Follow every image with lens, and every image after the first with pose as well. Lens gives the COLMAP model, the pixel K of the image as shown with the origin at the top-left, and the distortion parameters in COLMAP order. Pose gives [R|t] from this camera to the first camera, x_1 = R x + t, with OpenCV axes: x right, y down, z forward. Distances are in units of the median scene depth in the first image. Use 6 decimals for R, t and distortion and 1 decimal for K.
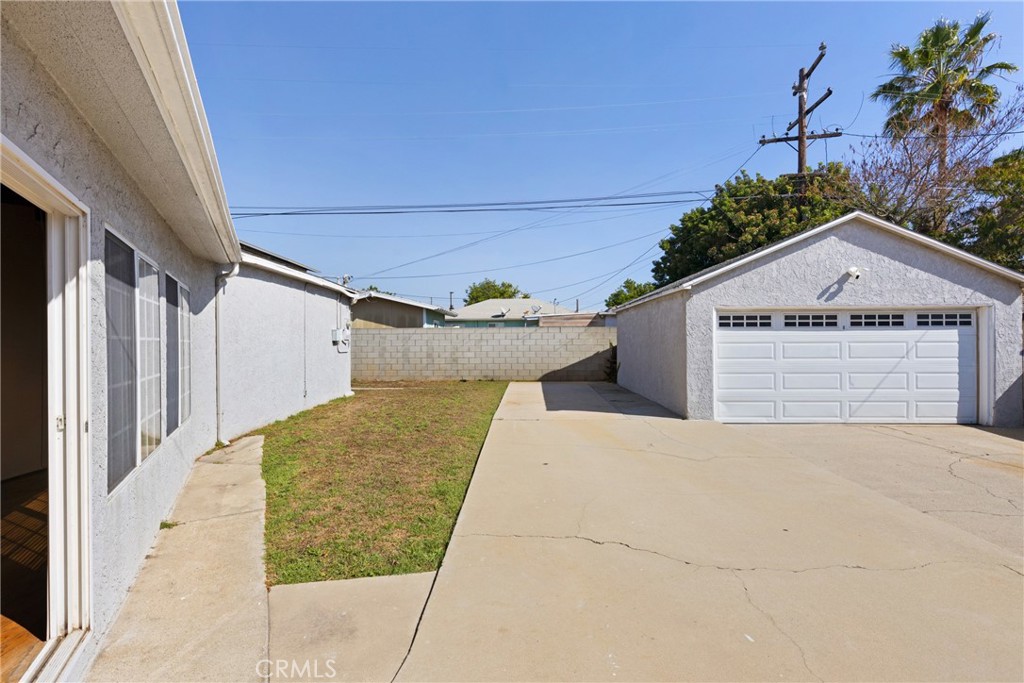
lens RADIAL K [[448.8, 0, 512.1], [0, 448.8, 339.8], [0, 0, 1]] dist [0.013367, -0.002354]
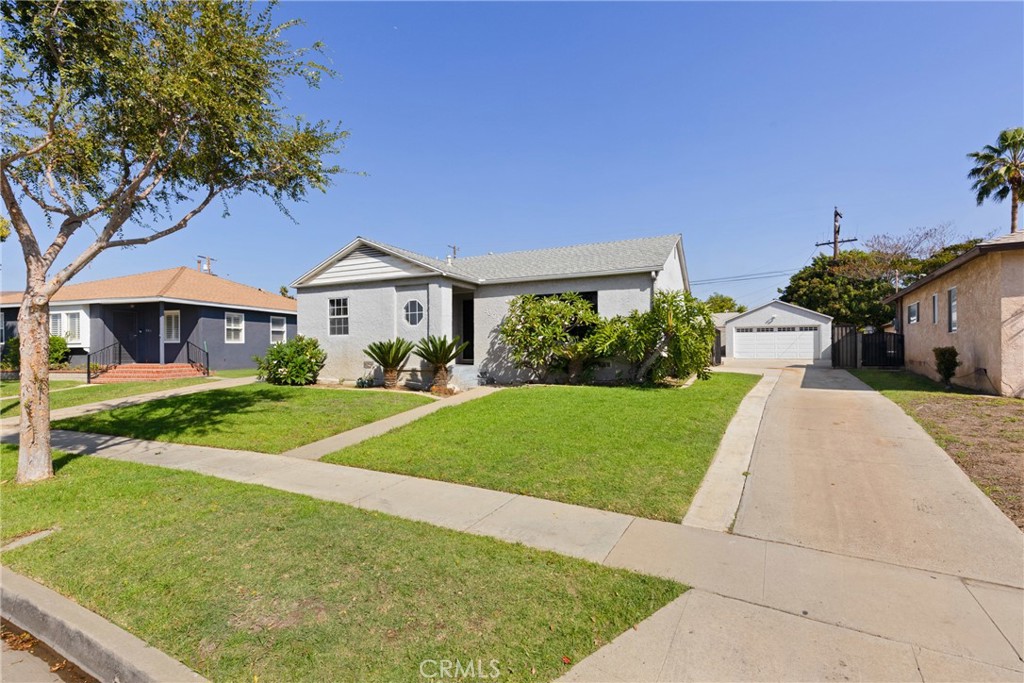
lens RADIAL K [[448.8, 0, 512.4], [0, 448.8, 338.6], [0, 0, 1]] dist [0.013367, -0.002354]
pose [[0.860757, -0.005867, -0.508982, 0.754989], [-0.000763, 0.999918, -0.012815, 0.074412], [0.509015, 0.011419, 0.860682, -3.043843]]
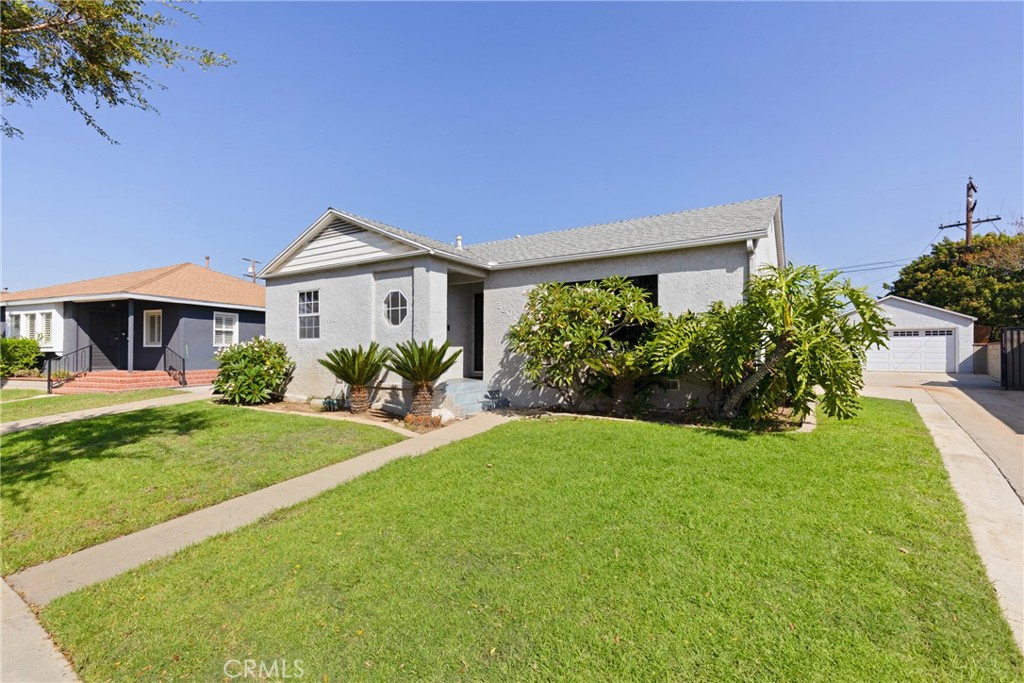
lens RADIAL K [[448.8, 0, 514.2], [0, 448.8, 342.0], [0, 0, 1]] dist [0.013367, -0.002354]
pose [[0.796881, -0.002431, -0.604132, 0.574075], [-0.007282, 0.999881, -0.013628, 0.061718], [0.604093, 0.015259, 0.796768, -2.564371]]
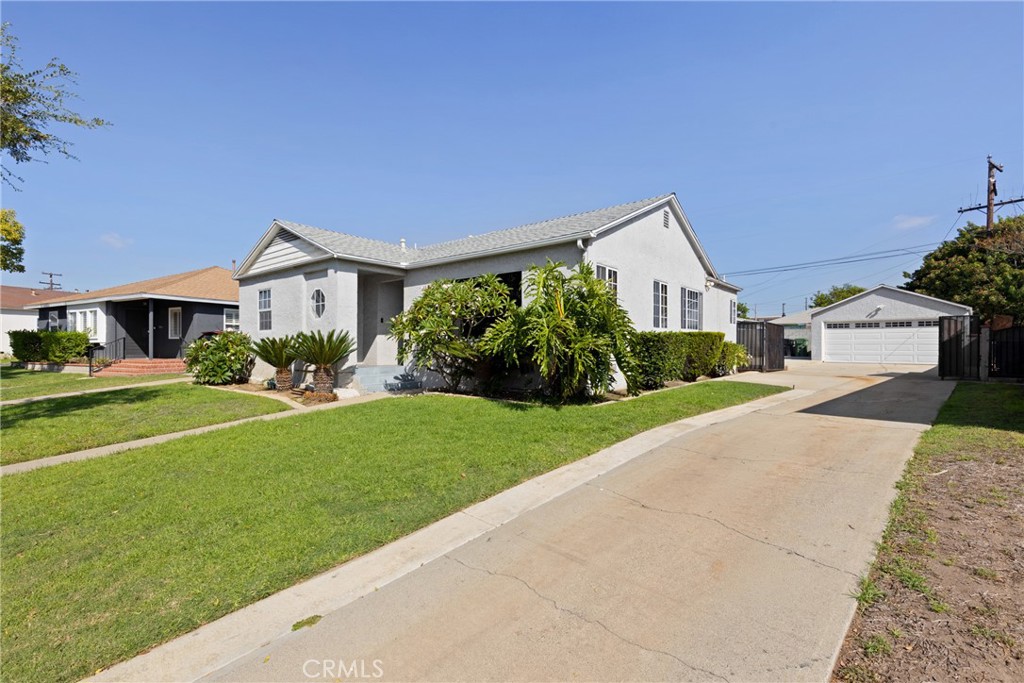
lens RADIAL K [[448.8, 0, 518.3], [0, 448.8, 342.9], [0, 0, 1]] dist [0.013367, -0.002354]
pose [[0.719592, 0.005033, -0.694379, 1.038559], [-0.006607, 0.999978, 0.000401, 0.076780], [0.694366, 0.004299, 0.719610, -2.384064]]
